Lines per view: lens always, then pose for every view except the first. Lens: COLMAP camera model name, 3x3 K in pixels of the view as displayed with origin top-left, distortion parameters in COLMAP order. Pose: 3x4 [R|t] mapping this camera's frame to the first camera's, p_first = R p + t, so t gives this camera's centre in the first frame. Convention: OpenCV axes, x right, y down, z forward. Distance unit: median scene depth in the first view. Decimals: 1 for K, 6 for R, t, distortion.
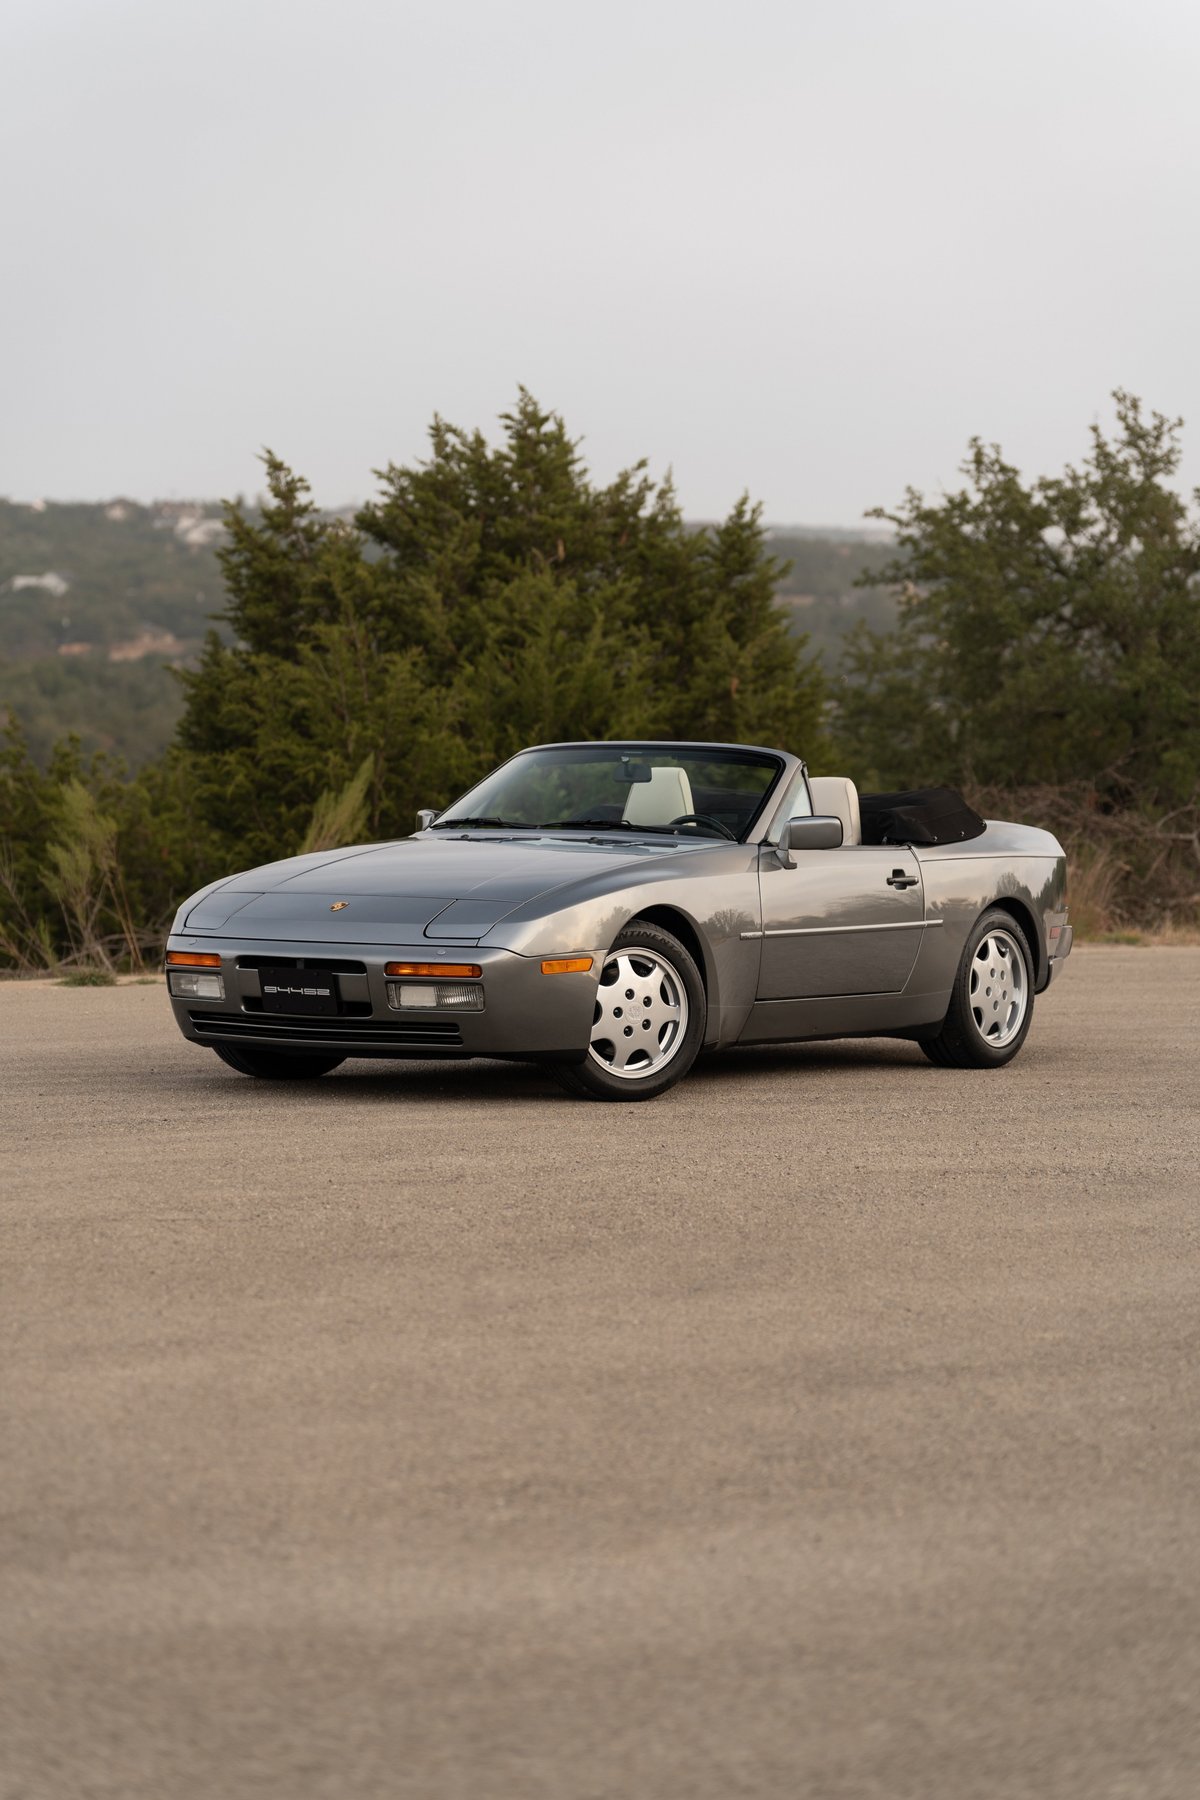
lens RADIAL K [[5148.2, 0, 603.2], [0, 5148.2, 900.3], [0, 0, 1]] dist [-0.037359, 1.006067]
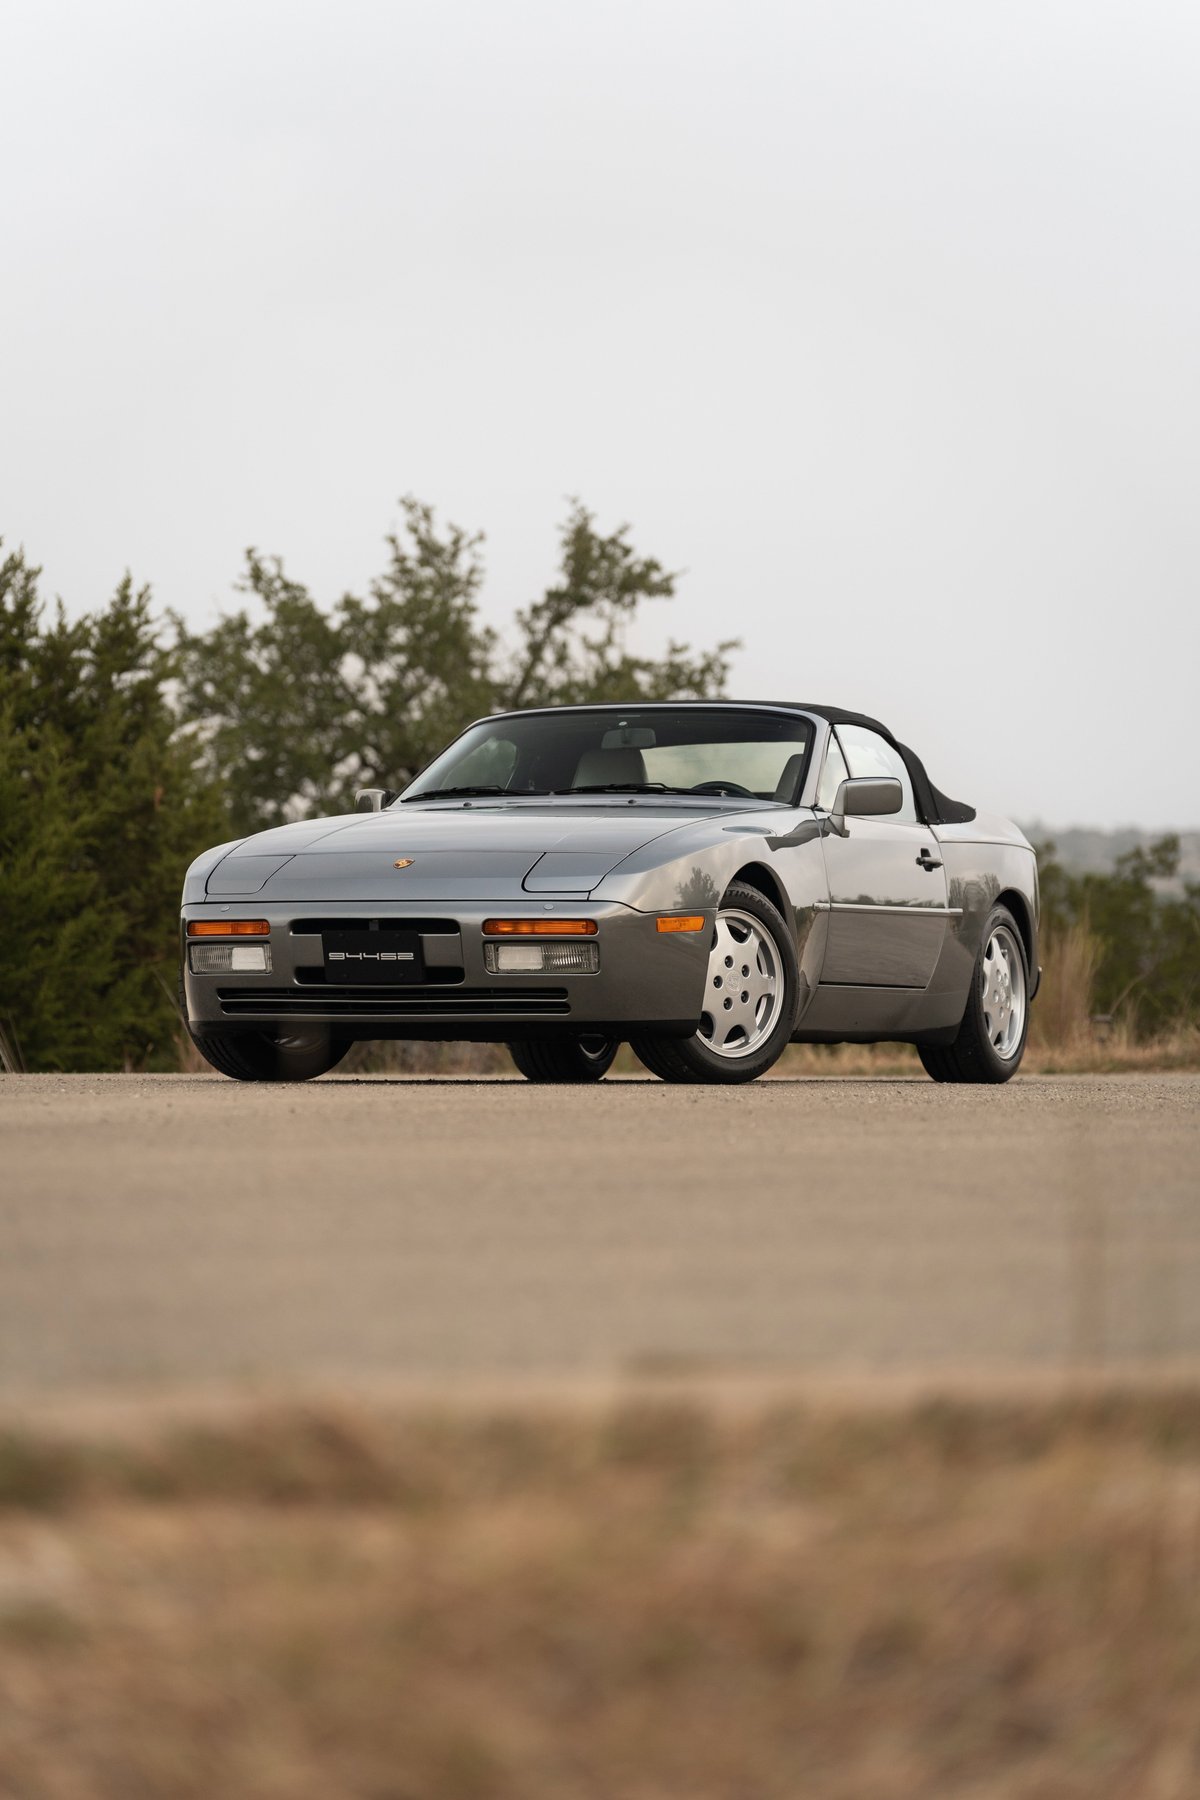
lens RADIAL K [[6496.8, 0, 484.8], [0, 6496.8, 897.9], [0, 0, 1]] dist [-0.005154, 2.508013]
pose [[0.982522, -0.002977, 0.186120, -0.216377], [0.013356, 0.998422, -0.054536, 0.060002], [-0.185665, 0.056069, 0.981012, -0.076955]]
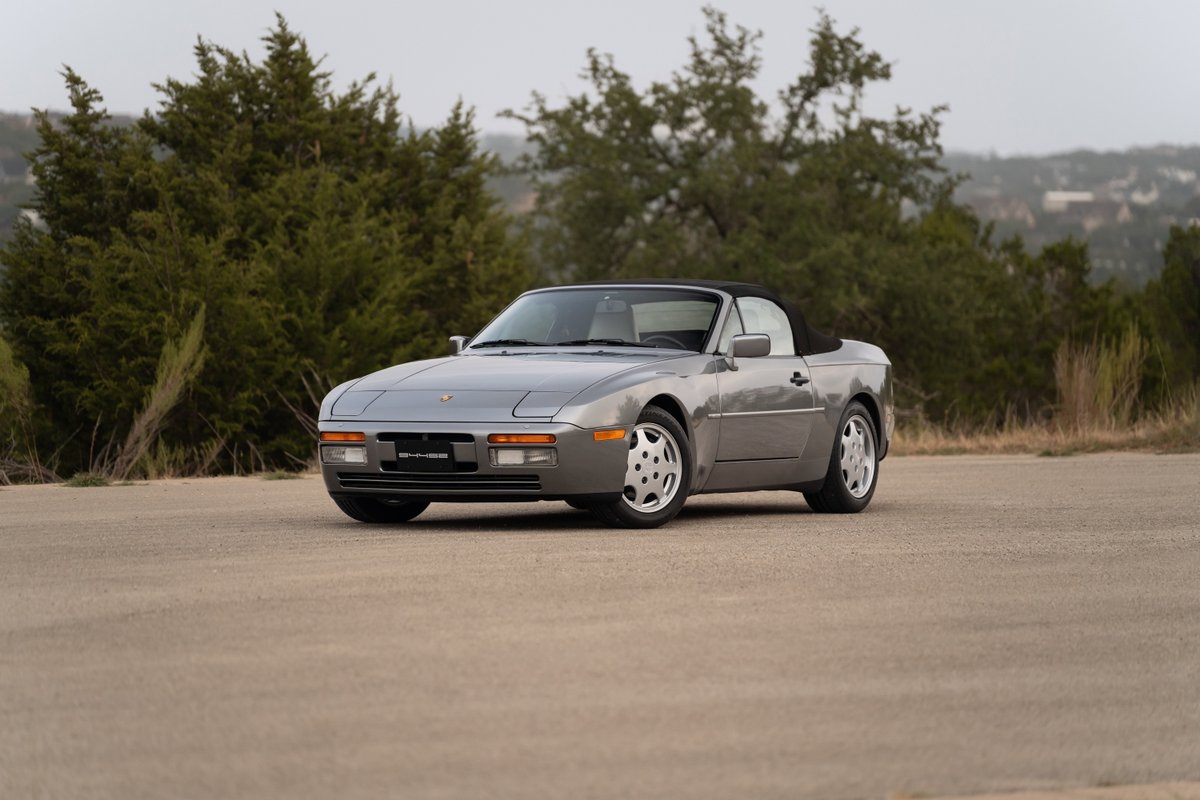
lens RADIAL K [[5114.7, 0, 600.6], [0, 5114.7, 397.9], [0, 0, 1]] dist [0.004374, 4.256946]
pose [[0.993151, -0.014626, 0.115917, -0.155865], [0.016691, 0.999719, -0.016858, 0.023373], [-0.115638, 0.018677, 0.993116, -0.390774]]
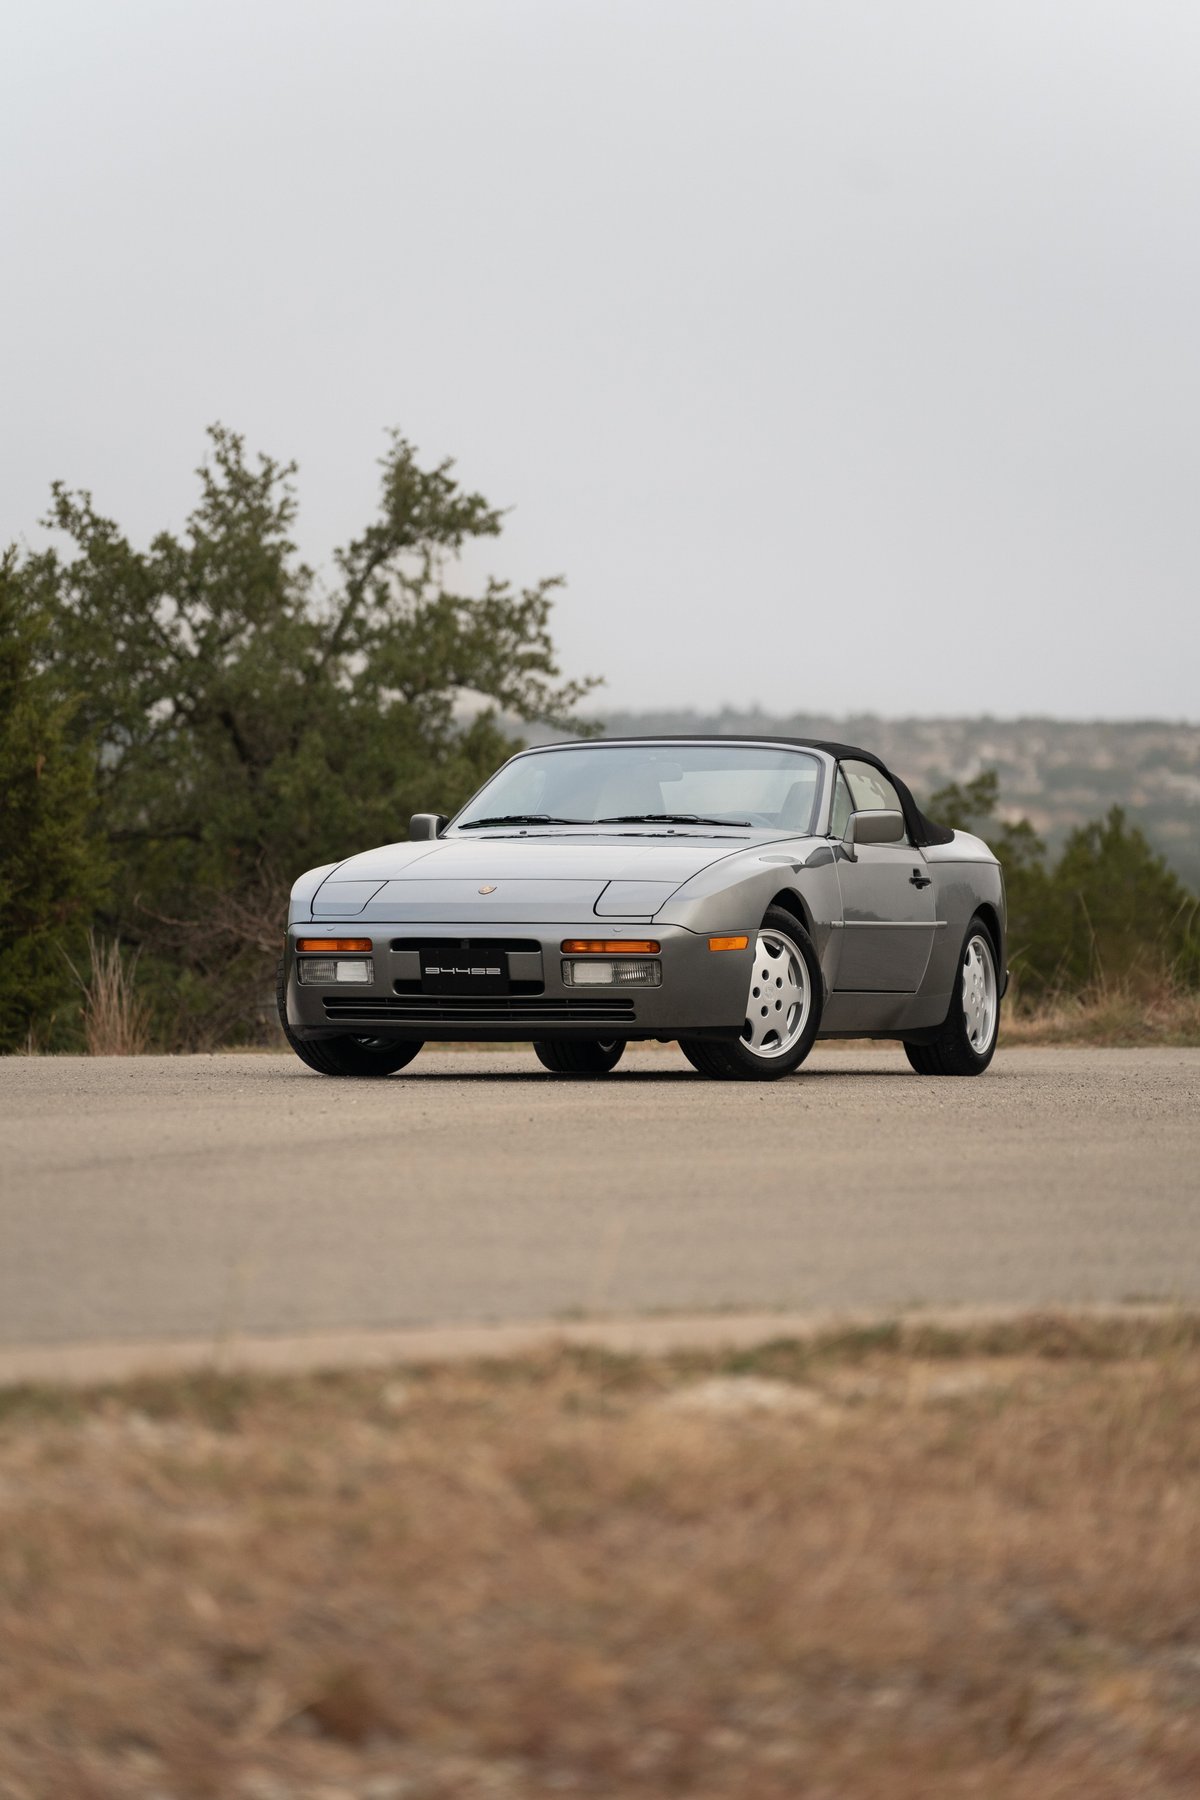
lens RADIAL K [[7733.4, 0, 557.4], [0, 7733.4, 899.7], [0, 0, 1]] dist [-0.015554, 3.050942]
pose [[0.969623, -0.002896, 0.244586, -0.363515], [0.013054, 0.999118, -0.039919, 0.056794], [-0.244255, 0.041900, 0.968805, -0.420539]]
